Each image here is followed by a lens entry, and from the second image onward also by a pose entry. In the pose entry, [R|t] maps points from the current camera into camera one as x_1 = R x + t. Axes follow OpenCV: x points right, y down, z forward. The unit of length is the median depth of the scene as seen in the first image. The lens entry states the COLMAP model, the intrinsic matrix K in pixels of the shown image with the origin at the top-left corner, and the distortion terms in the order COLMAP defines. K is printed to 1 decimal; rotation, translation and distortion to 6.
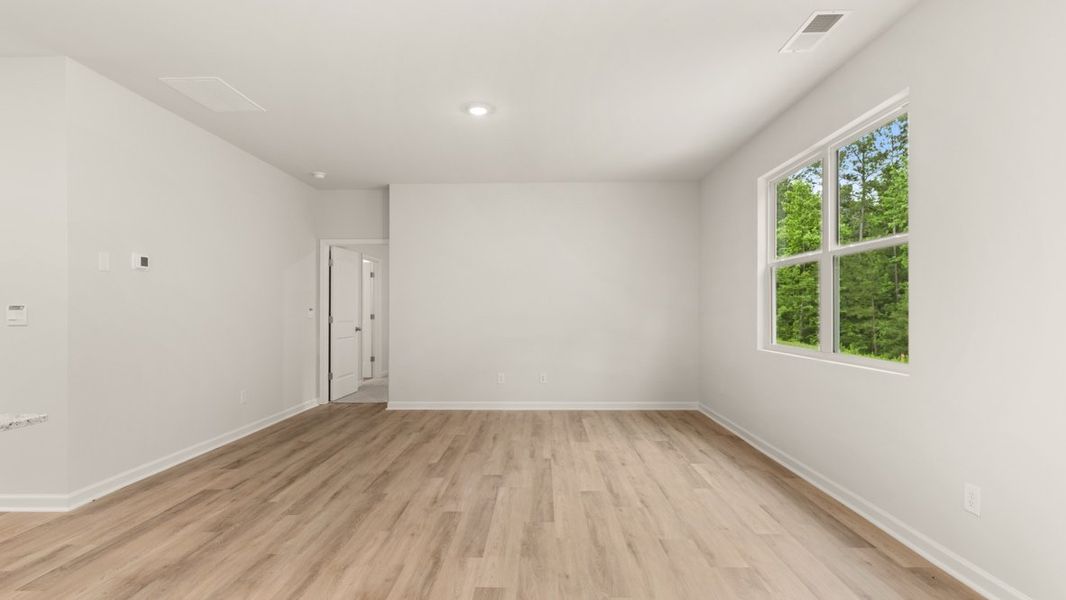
lens RADIAL K [[486.5, 0, 535.0], [0, 486.5, 305.1], [0, 0, 1]] dist [0.000748, -0.000133]
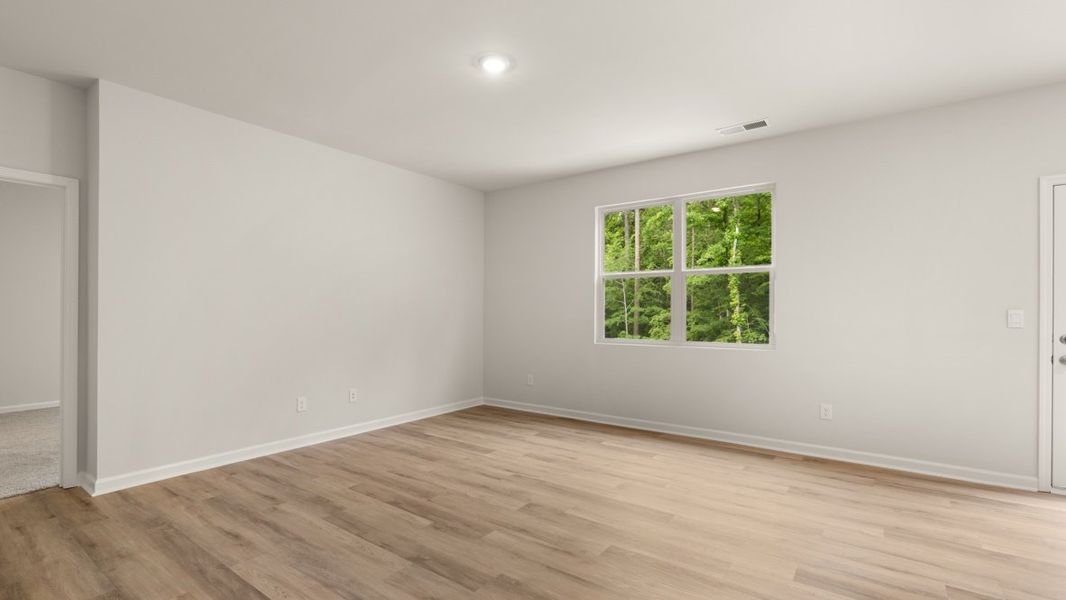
lens RADIAL K [[464.0, 0, 529.3], [0, 464.0, 310.5], [0, 0, 1]] dist [-0.007057, 0.001572]
pose [[0.584885, 0.004635, 0.811103, -0.696724], [-0.010358, 0.999945, 0.001755, 0.006375], [-0.811050, -0.009428, 0.584901, 0.497297]]
